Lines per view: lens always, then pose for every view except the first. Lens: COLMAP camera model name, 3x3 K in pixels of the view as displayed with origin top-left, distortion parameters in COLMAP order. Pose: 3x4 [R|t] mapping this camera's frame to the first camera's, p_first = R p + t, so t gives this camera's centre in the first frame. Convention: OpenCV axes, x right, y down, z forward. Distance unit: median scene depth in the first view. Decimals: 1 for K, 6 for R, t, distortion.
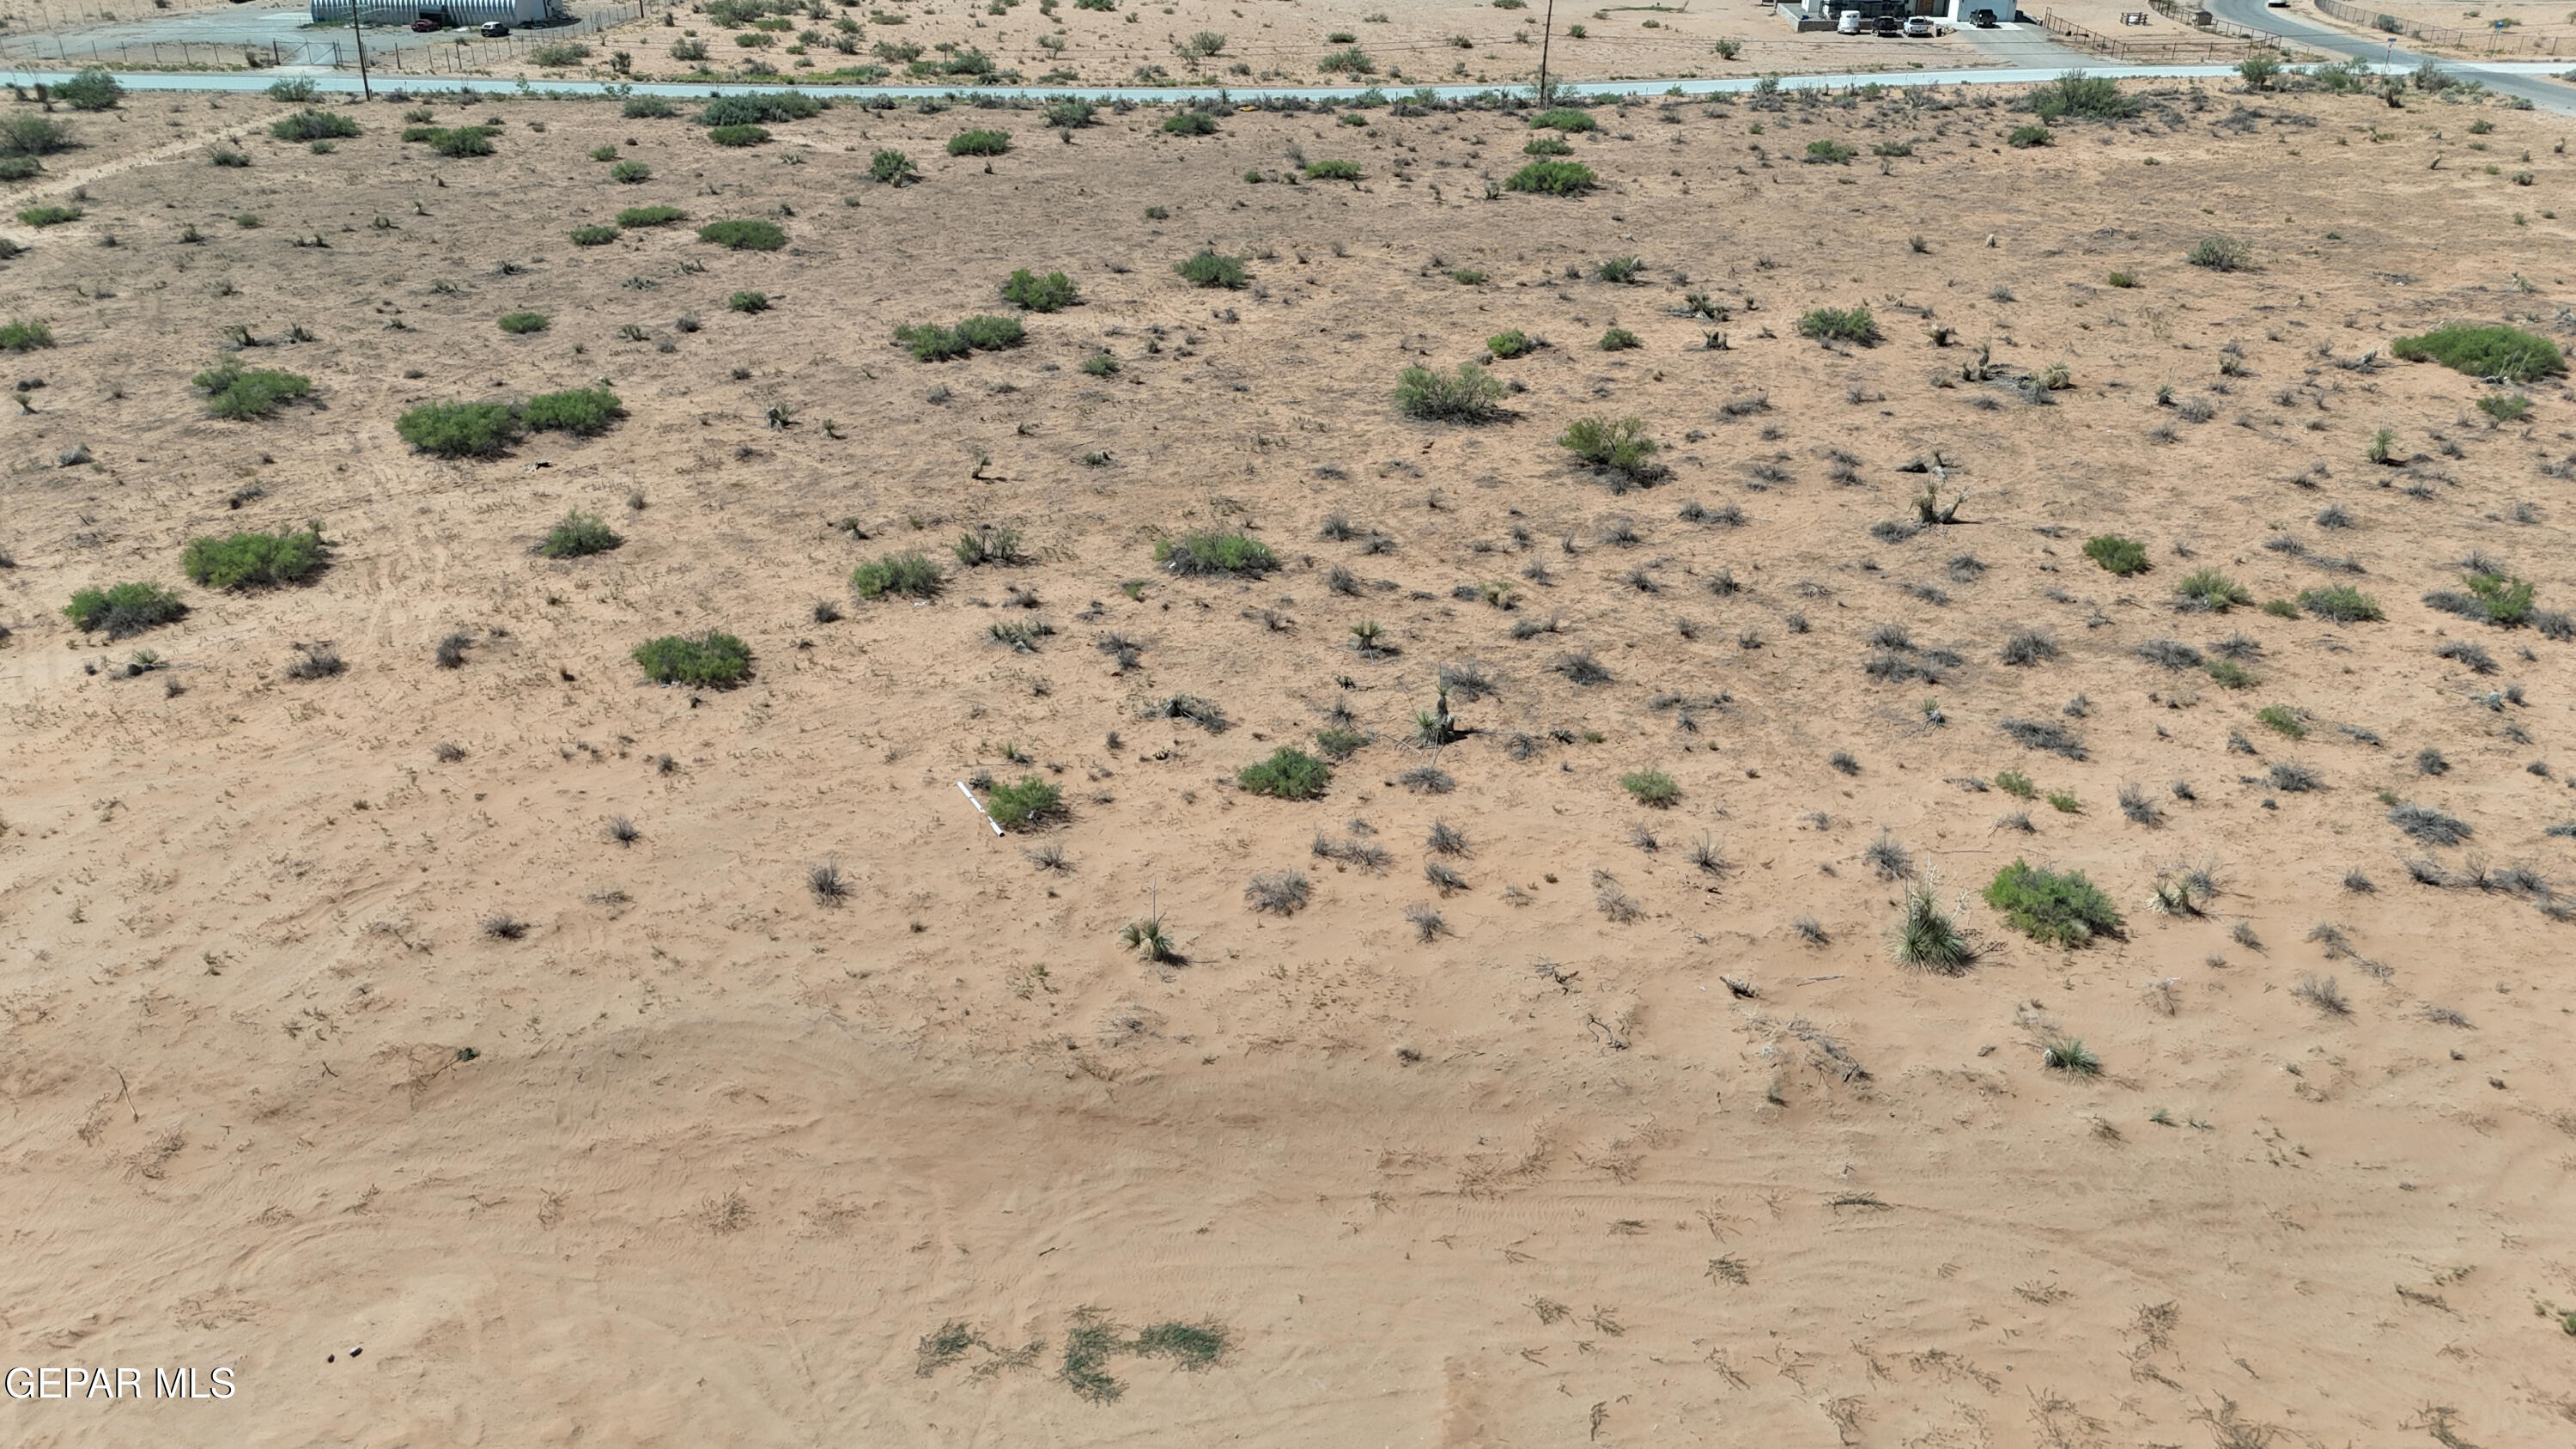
lens RADIAL K [[1892.7, 0, 1285.2], [0, 1892.7, 738.4], [0, 0, 1]] dist [0.081186, -0.080636]
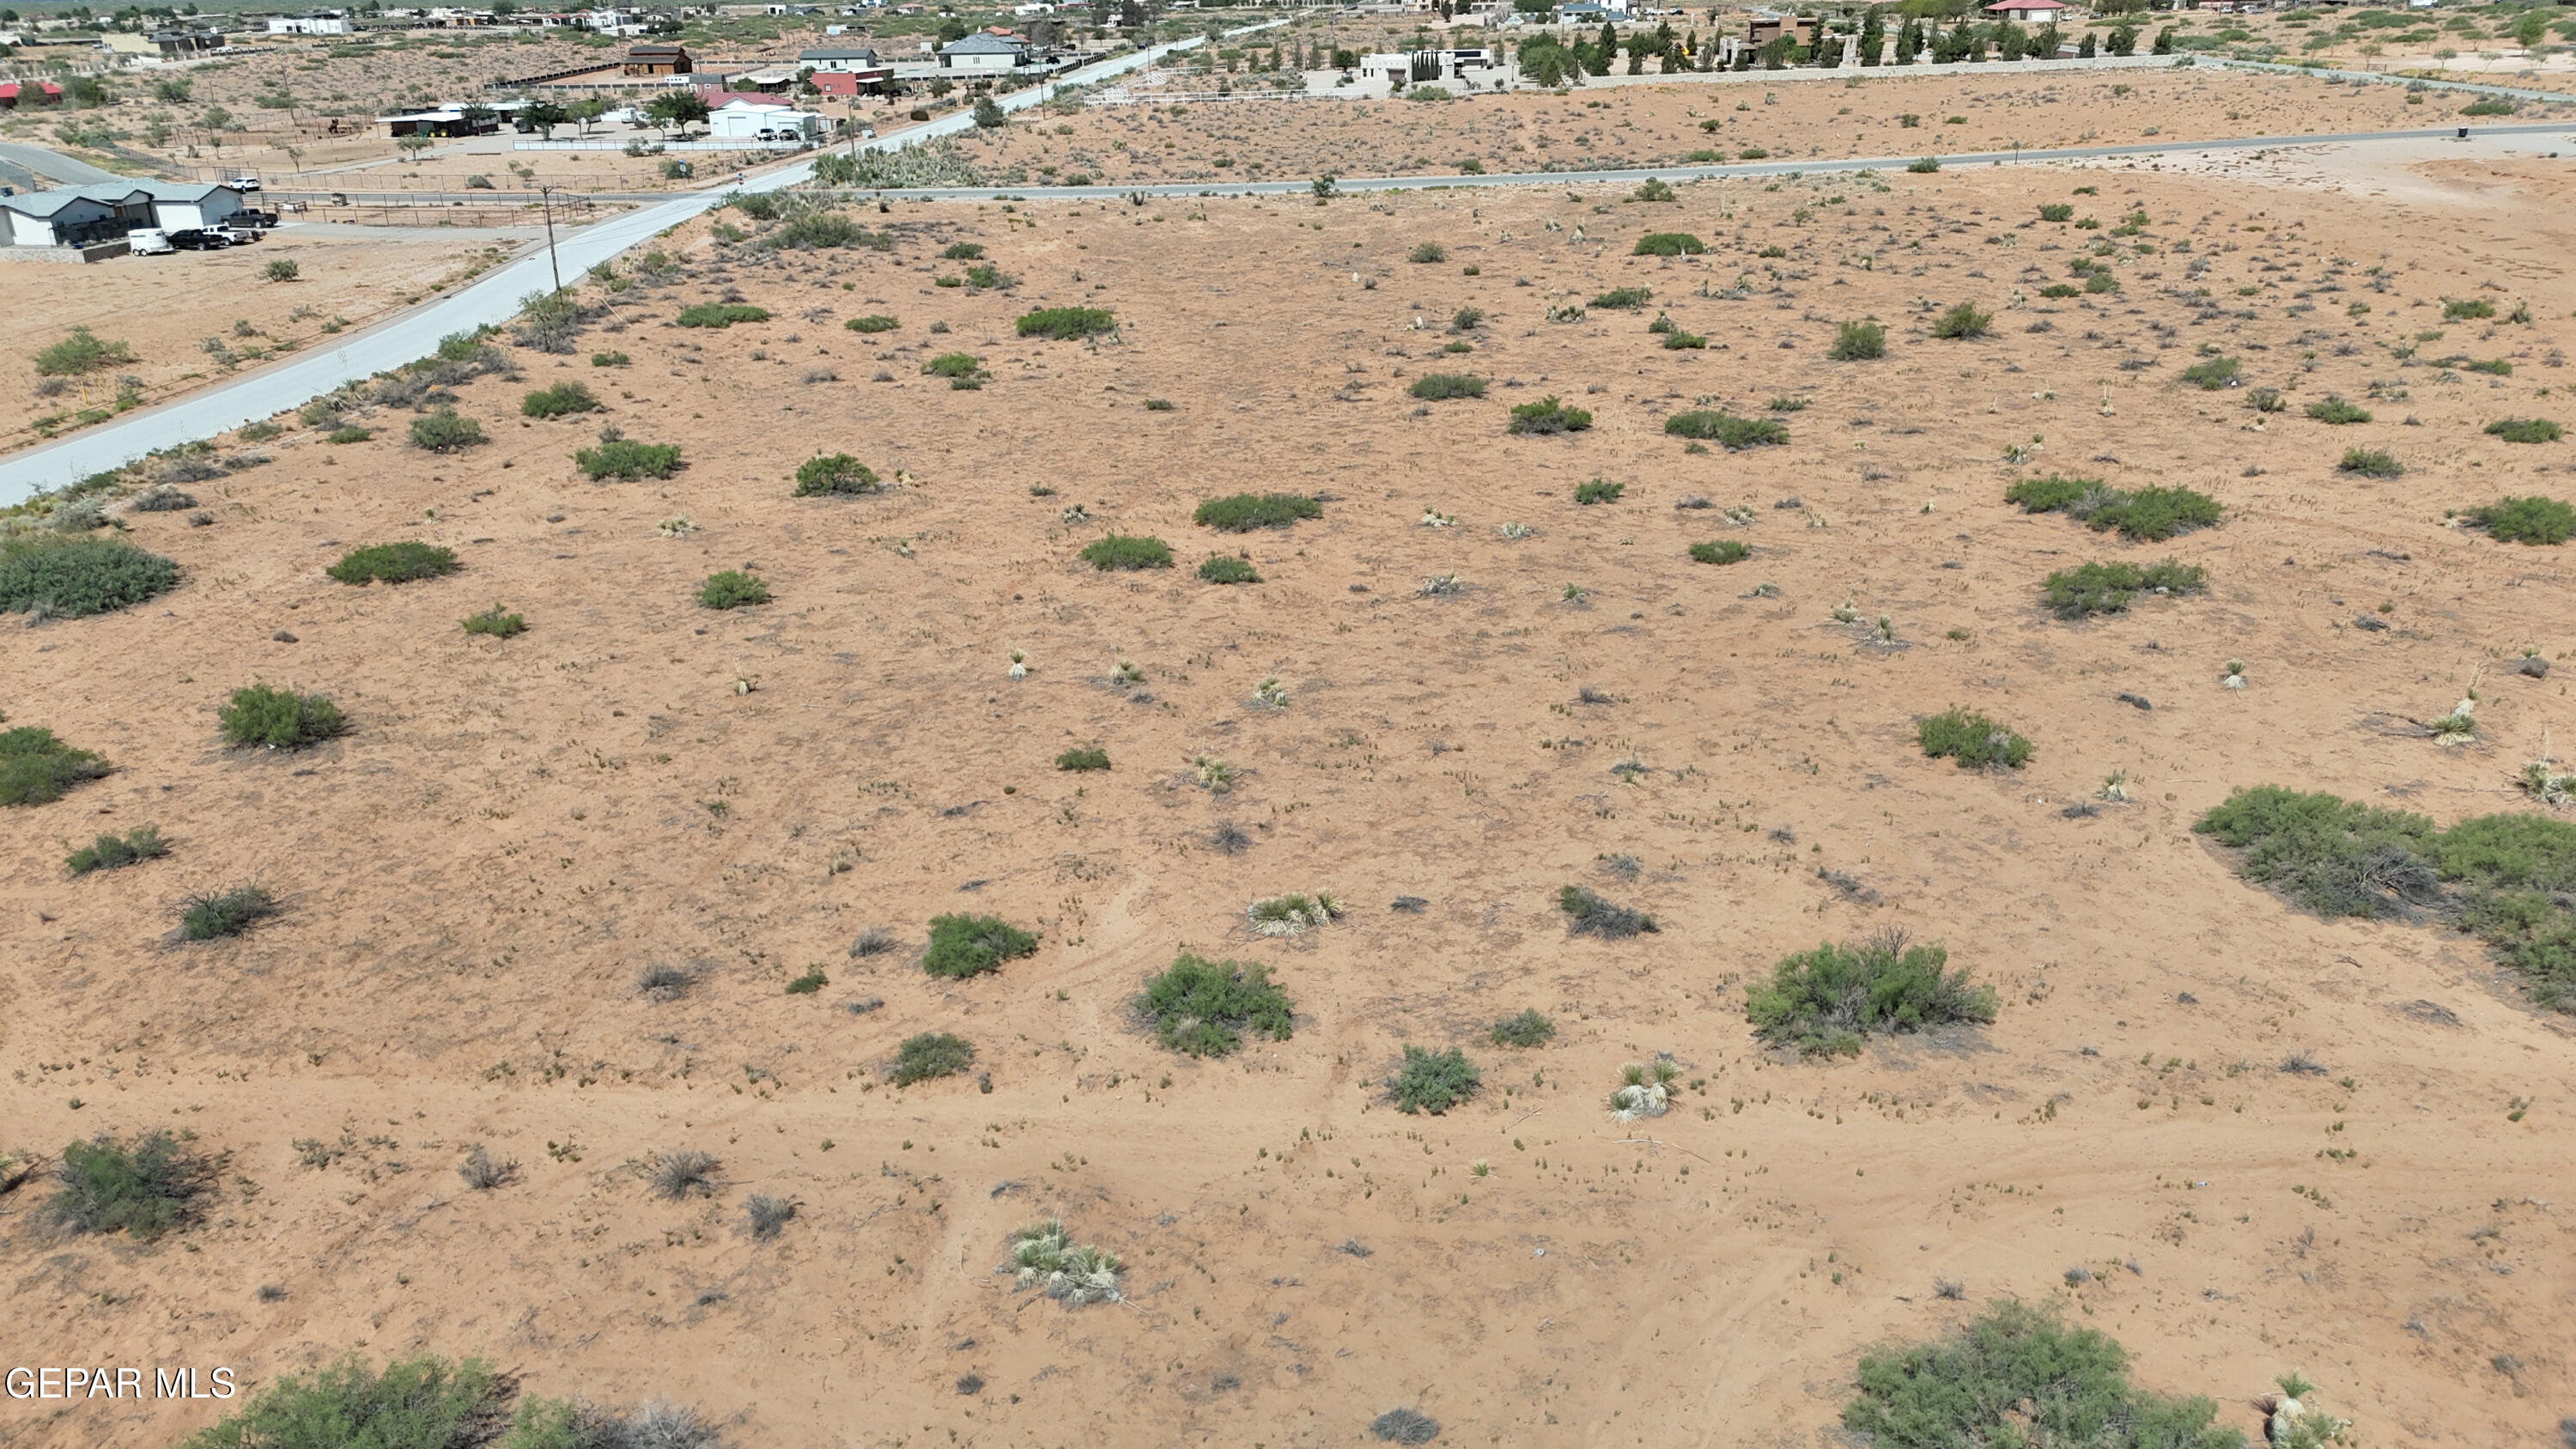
lens RADIAL K [[1892.7, 0, 1294.5], [0, 1892.7, 739.8], [0, 0, 1]] dist [0.081186, -0.080636]
pose [[0.073571, -0.373478, 0.924717, -1.777656], [0.457262, 0.836654, 0.301531, -0.707352], [-0.886283, 0.400654, 0.232331, 1.451176]]
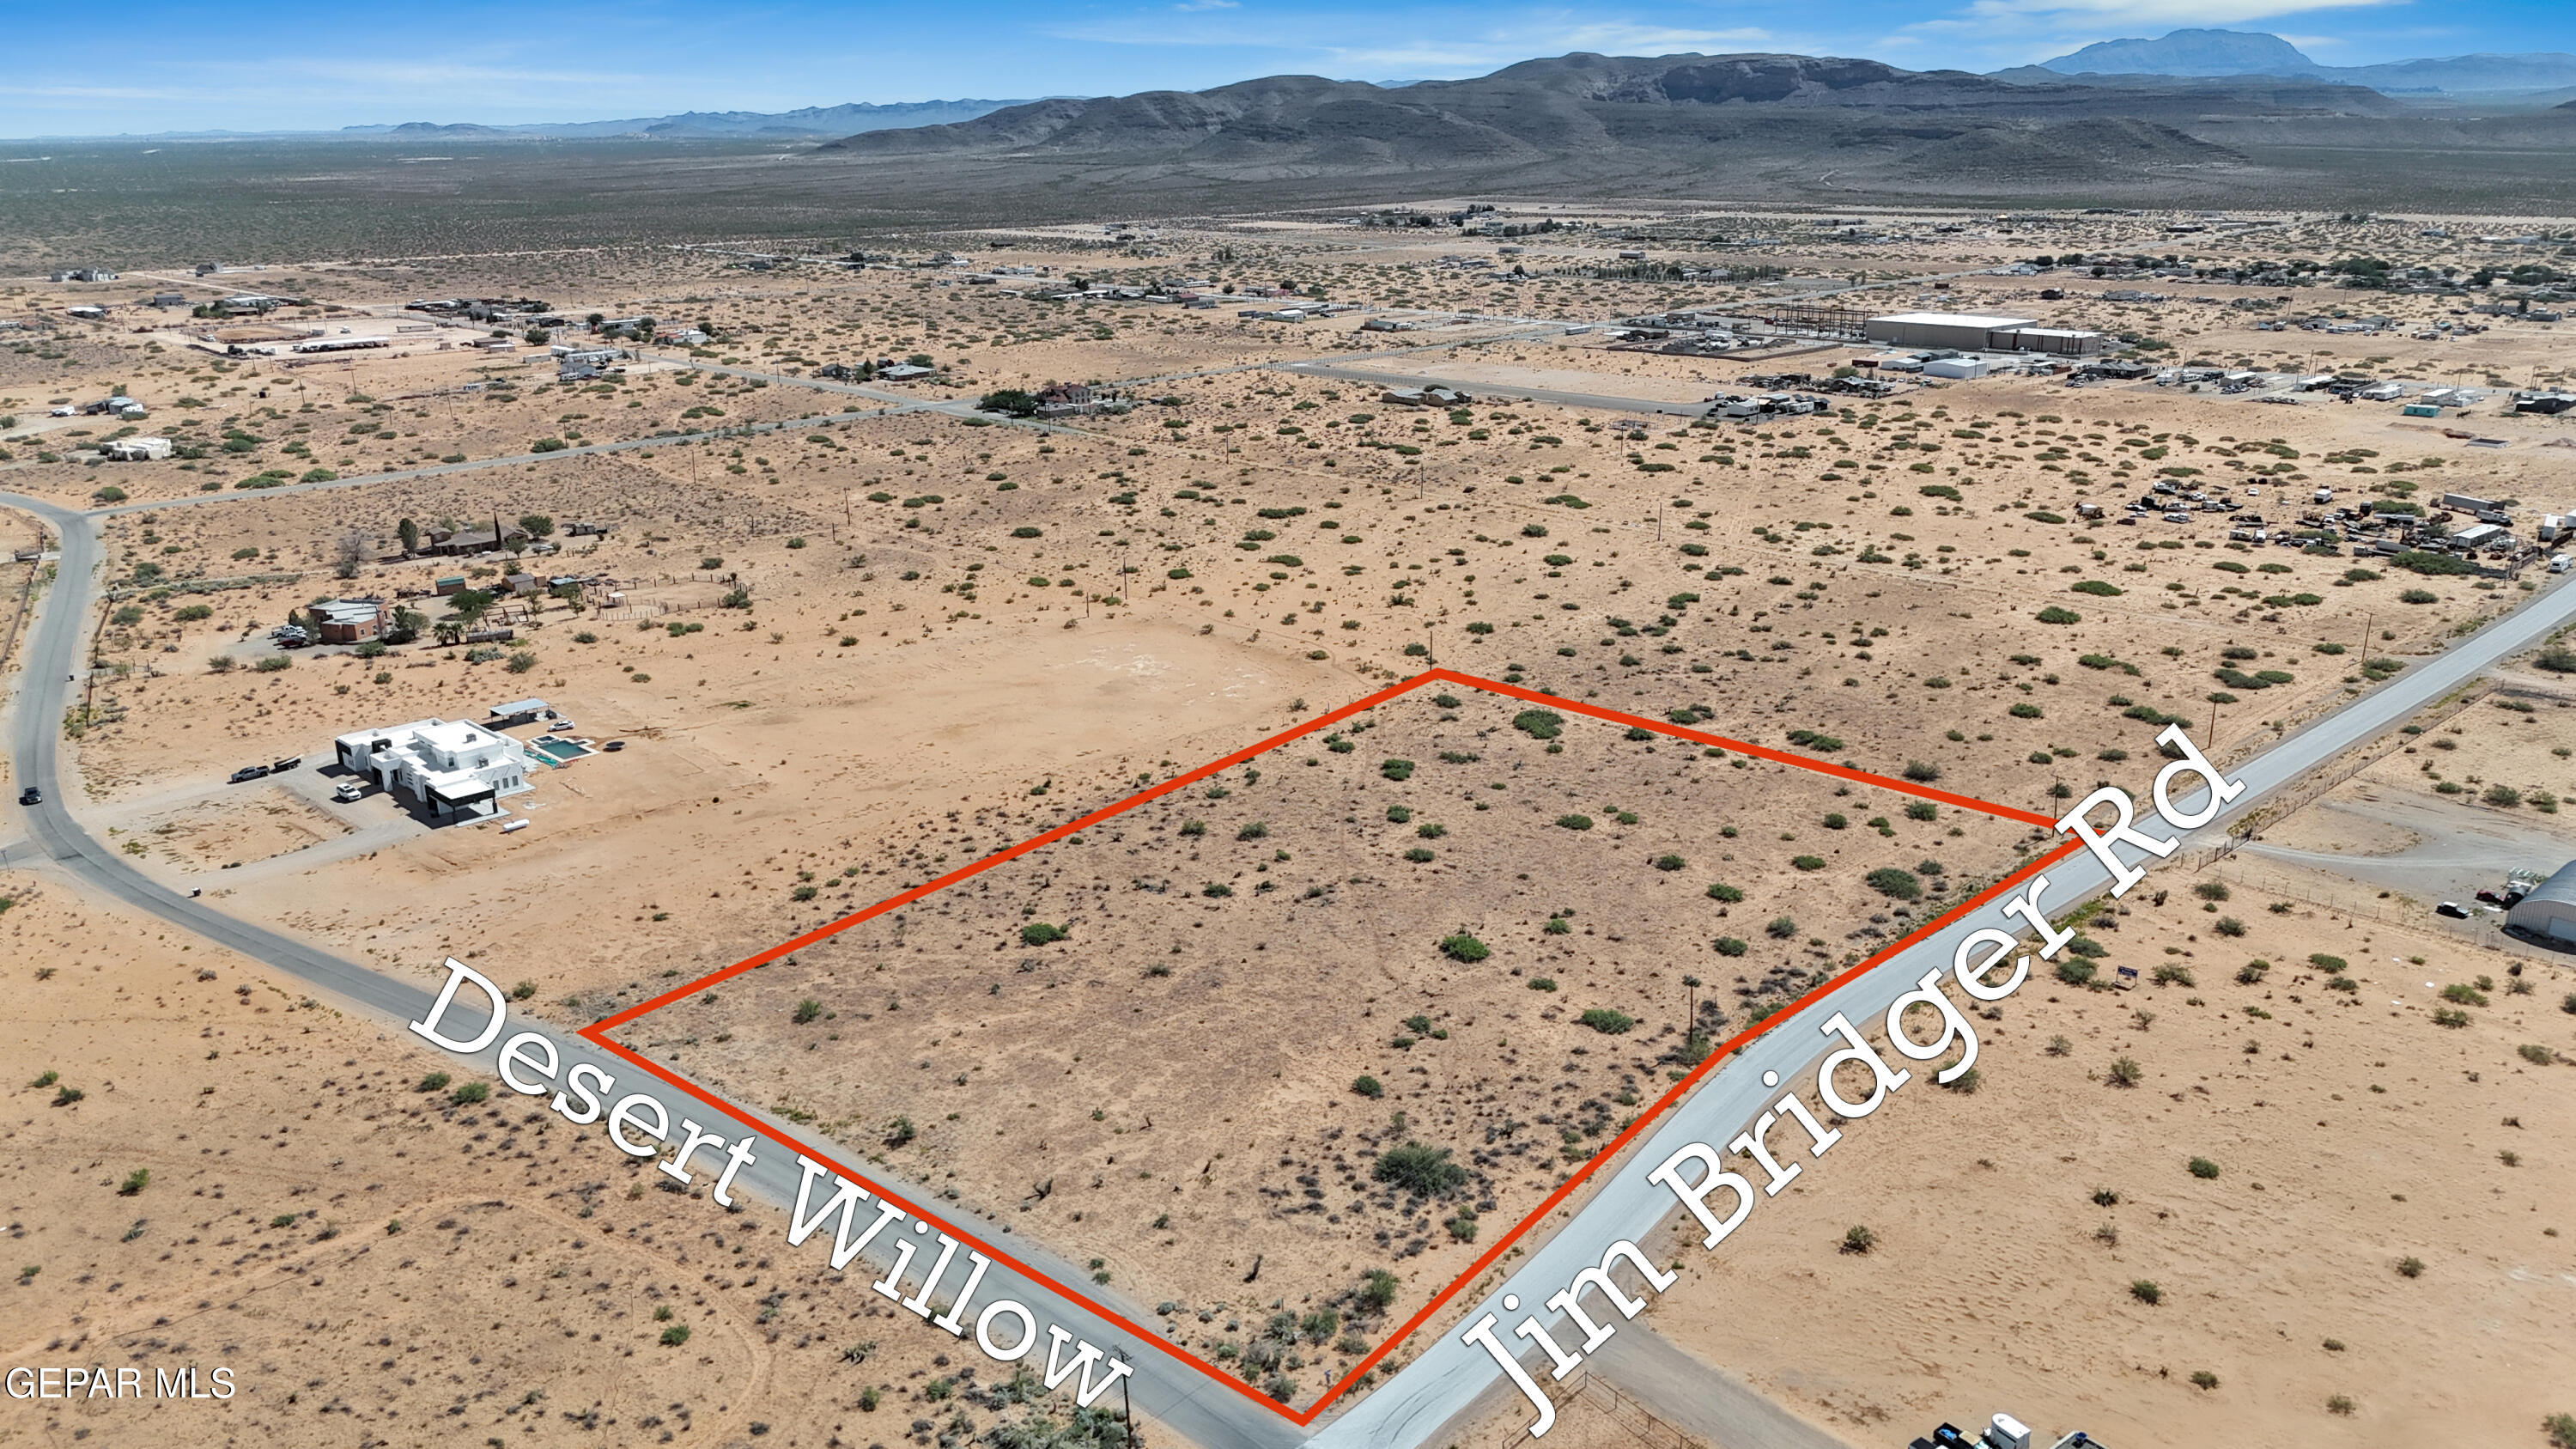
lens RADIAL K [[1892.7, 0, 1287.0], [0, 1892.7, 734.6], [0, 0, 1]] dist [0.081186, -0.080636]
pose [[-0.702473, 0.228307, -0.674097, 3.100180], [-0.303092, 0.761005, 0.573592, -3.071490], [0.643946, 0.607246, -0.465388, 3.297458]]
